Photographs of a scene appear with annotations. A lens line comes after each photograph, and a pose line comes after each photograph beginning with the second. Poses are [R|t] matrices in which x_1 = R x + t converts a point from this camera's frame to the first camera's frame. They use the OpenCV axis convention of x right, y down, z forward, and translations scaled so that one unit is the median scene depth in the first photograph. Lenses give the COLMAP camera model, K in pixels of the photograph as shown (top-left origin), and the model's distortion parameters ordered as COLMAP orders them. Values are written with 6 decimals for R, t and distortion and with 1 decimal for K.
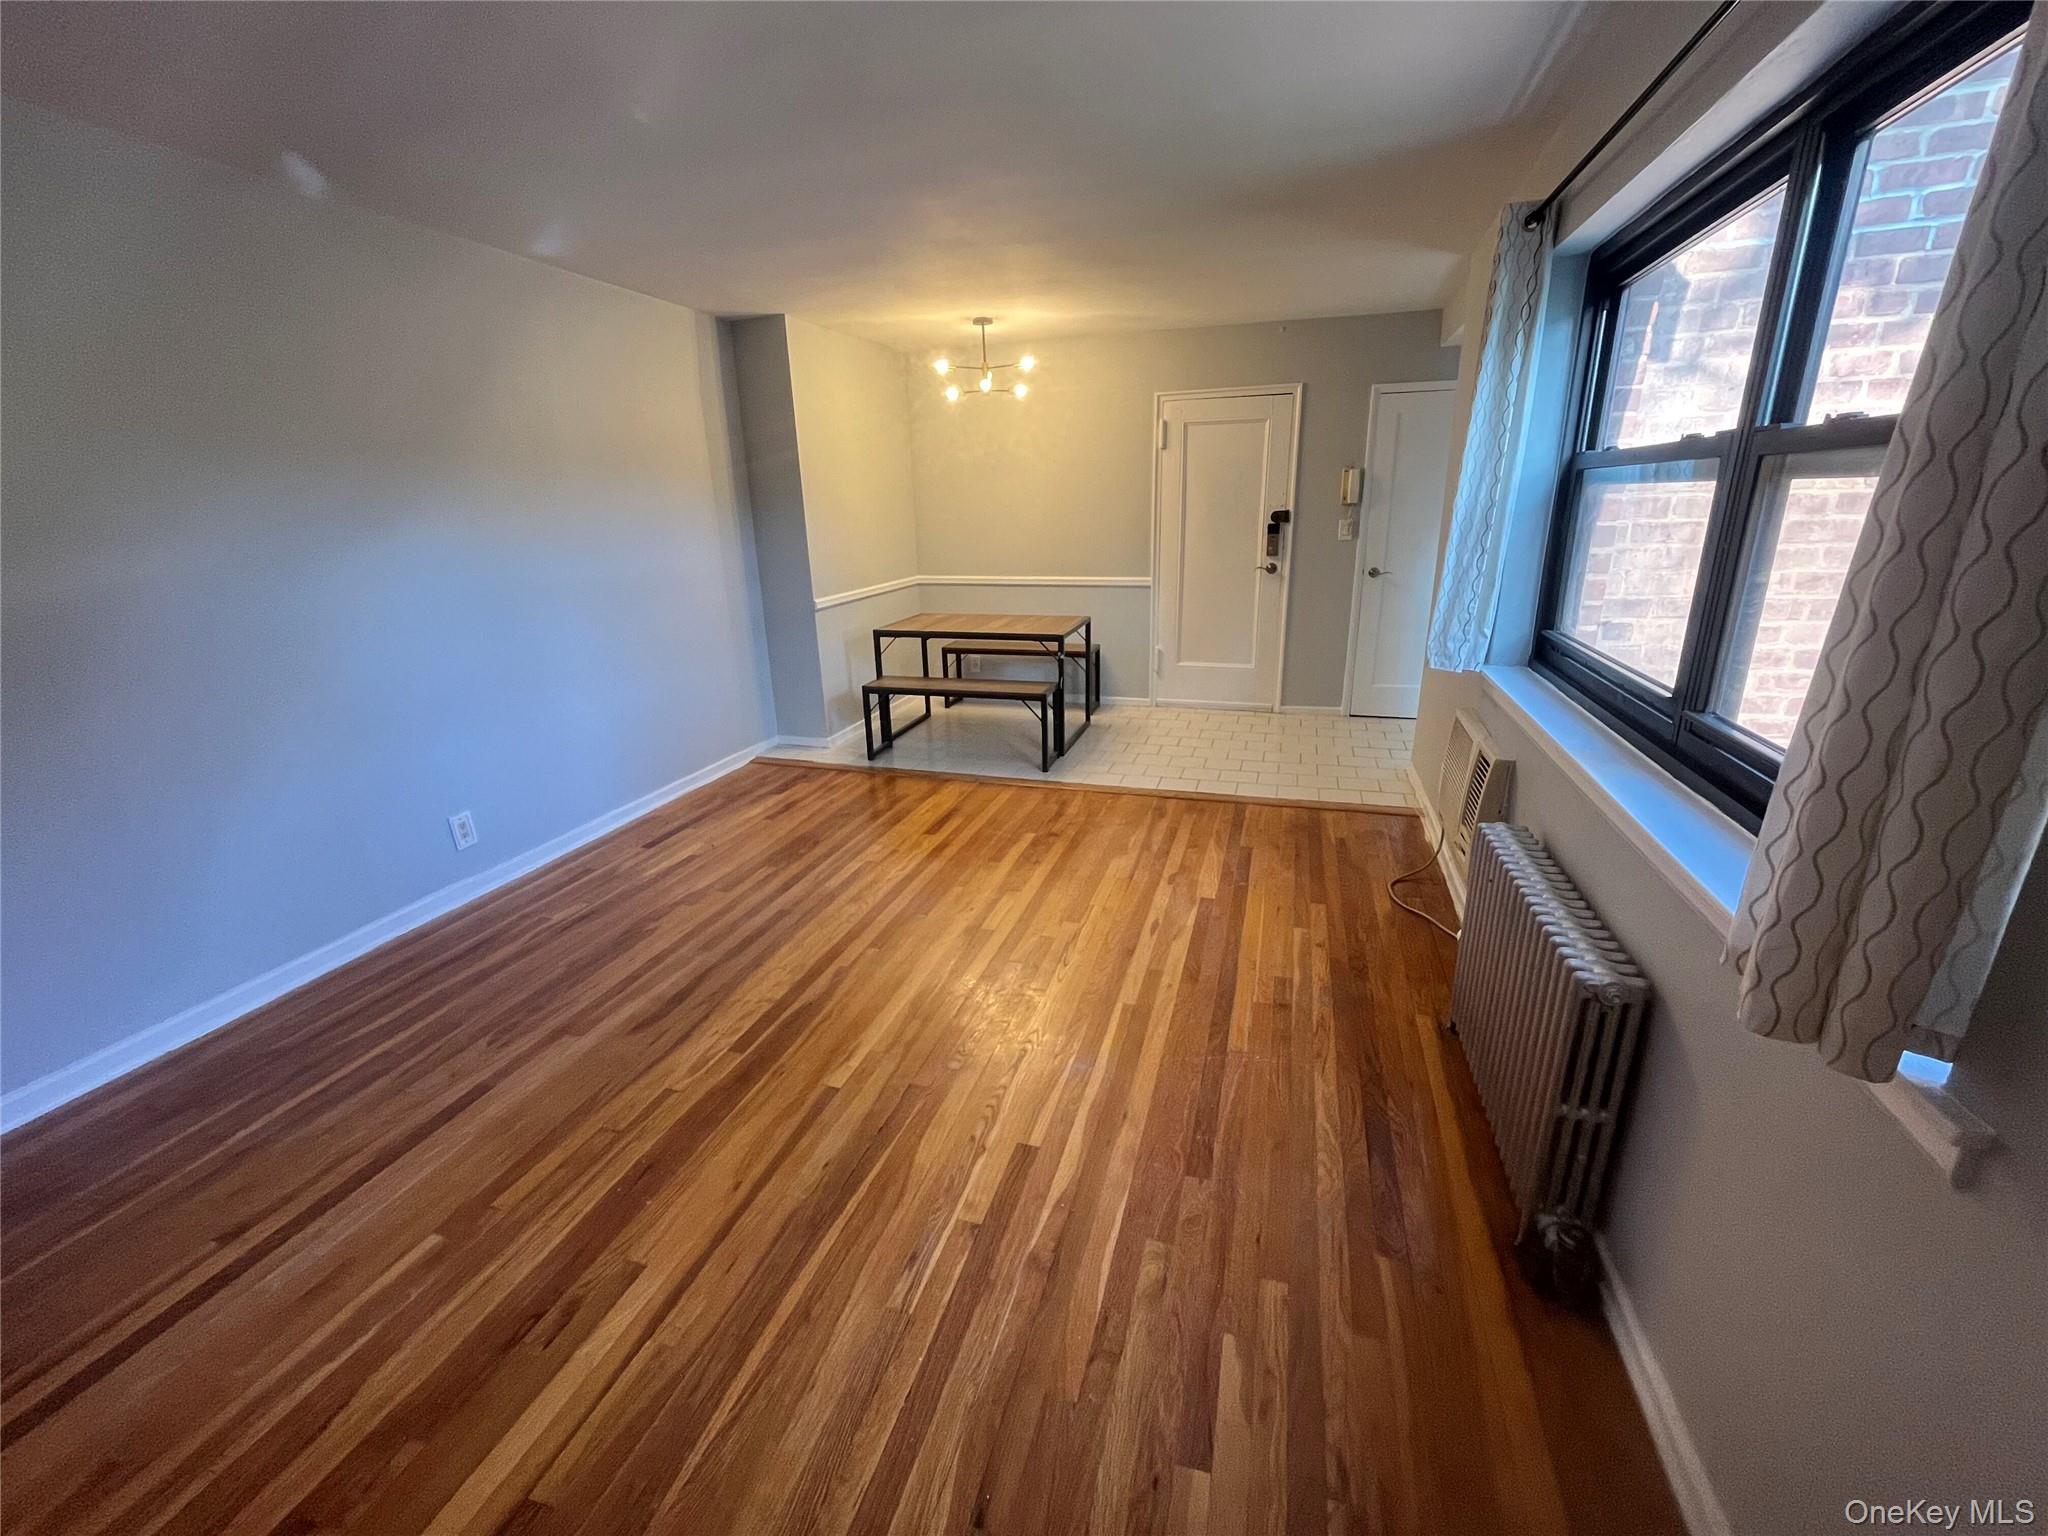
lens RADIAL K [[832.4, 0, 1021.2], [0, 832.4, 765.7], [0, 0, 1]] dist [-0.003222, -0.000708]
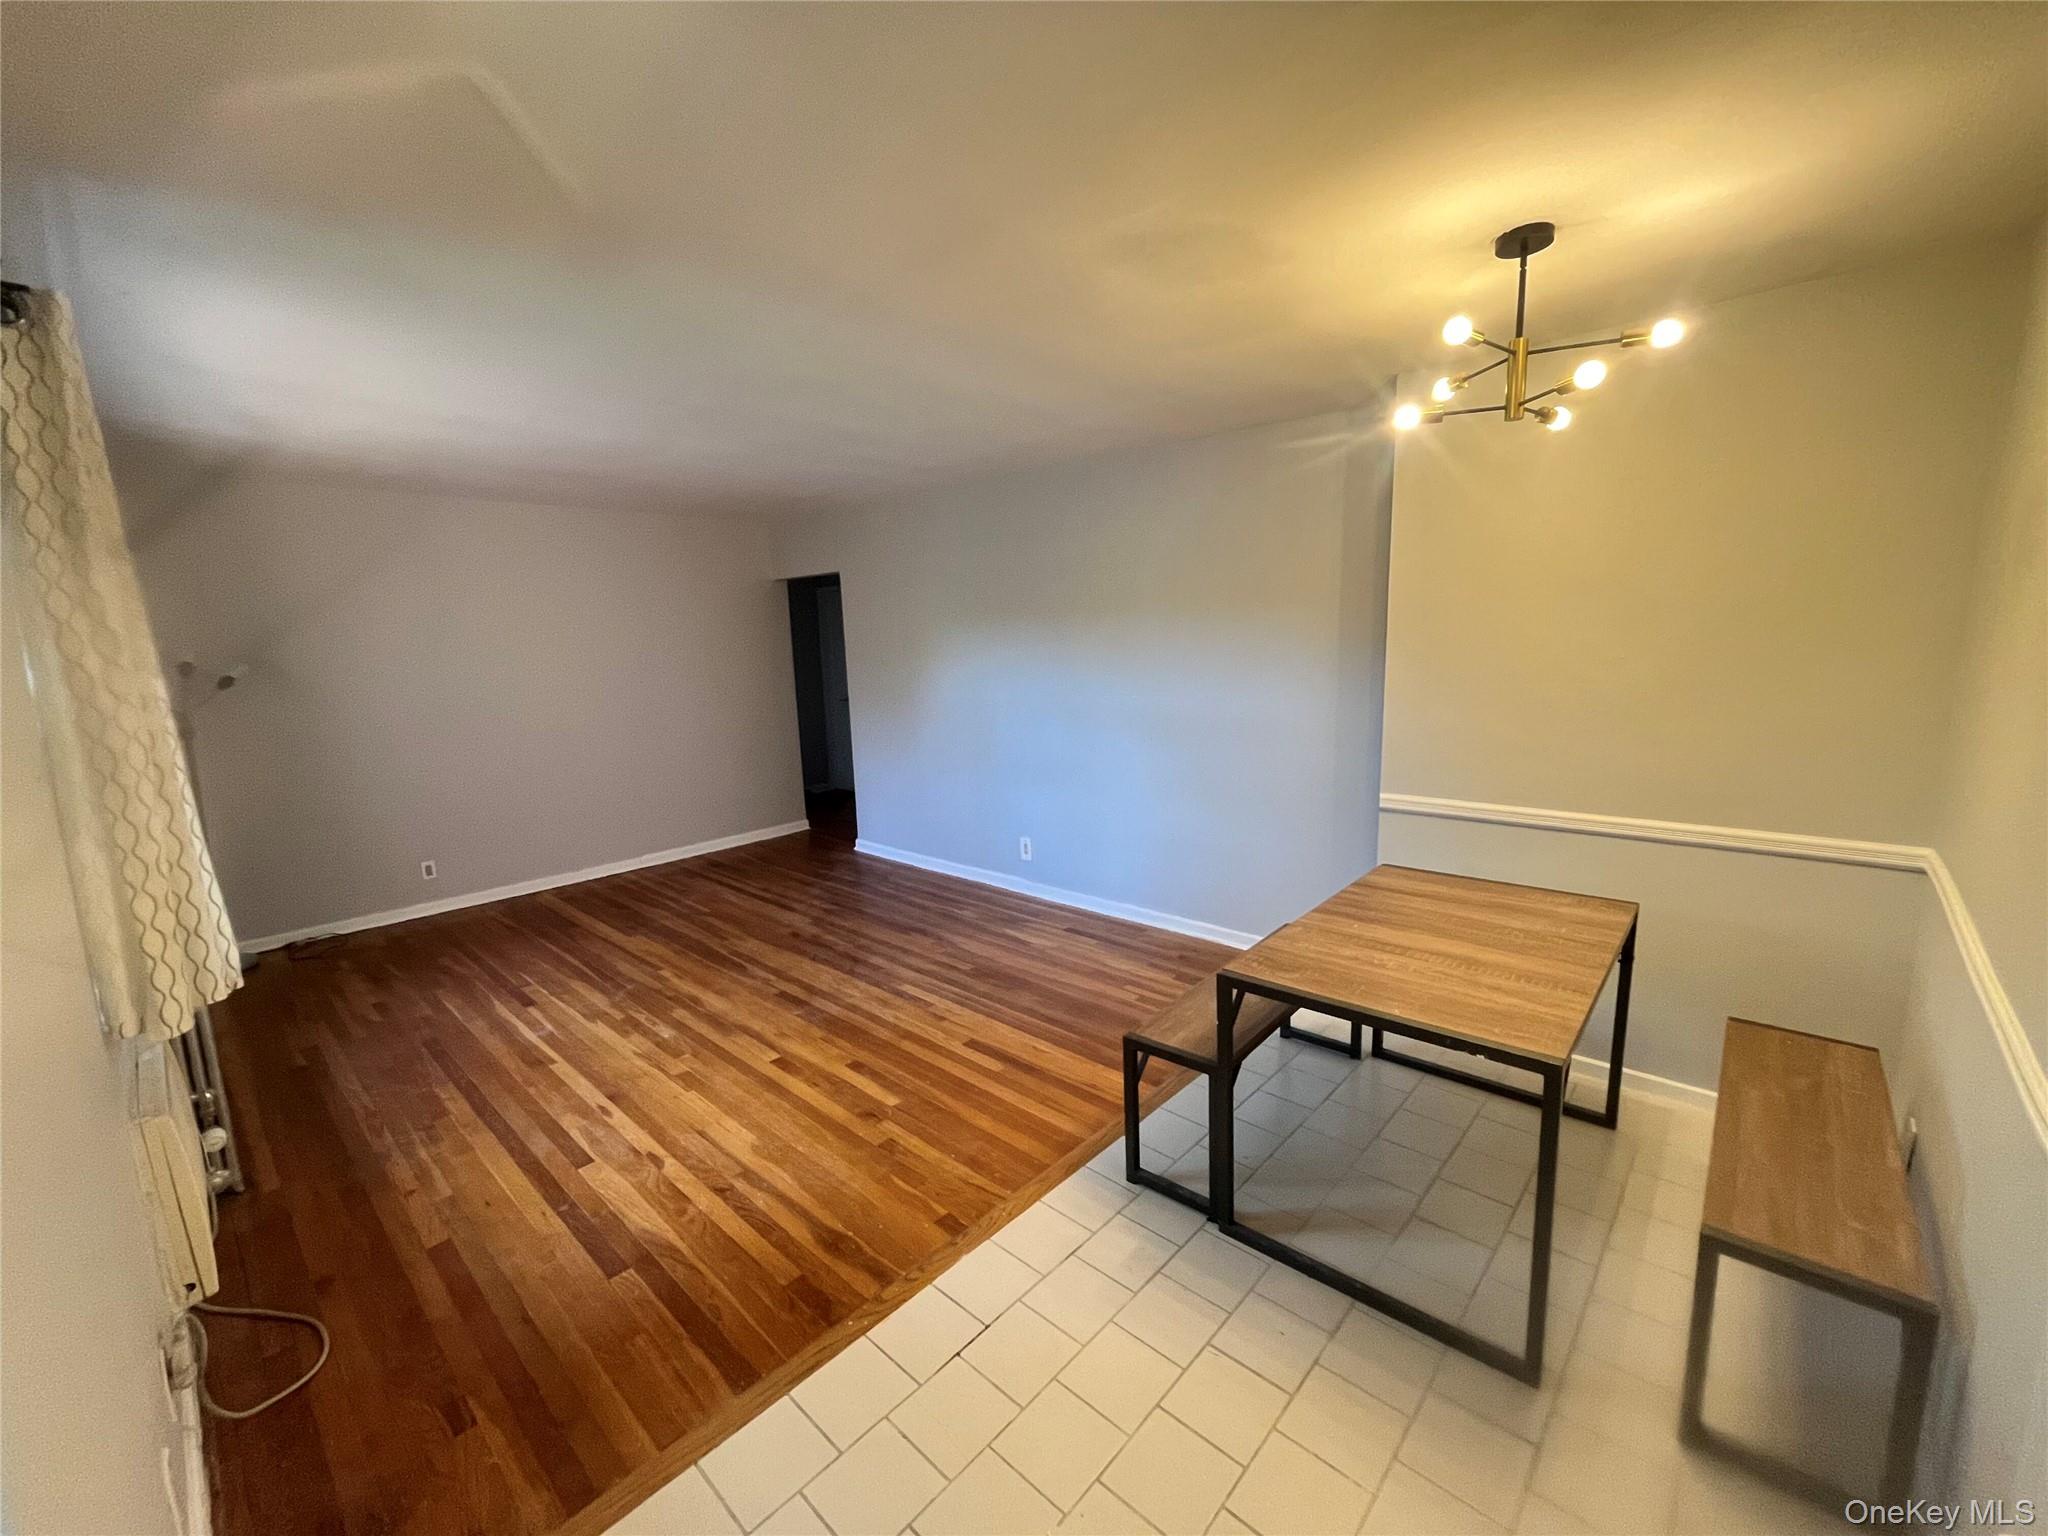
lens RADIAL K [[832.4, 0, 1021.2], [0, 832.4, 765.7], [0, 0, 1]] dist [-0.003222, -0.000708]
pose [[-0.421909, 0.183783, -0.887816, 0.690932], [-0.237087, 0.922800, 0.303694, -0.545468], [0.875090, 0.338621, -0.345765, 1.514832]]
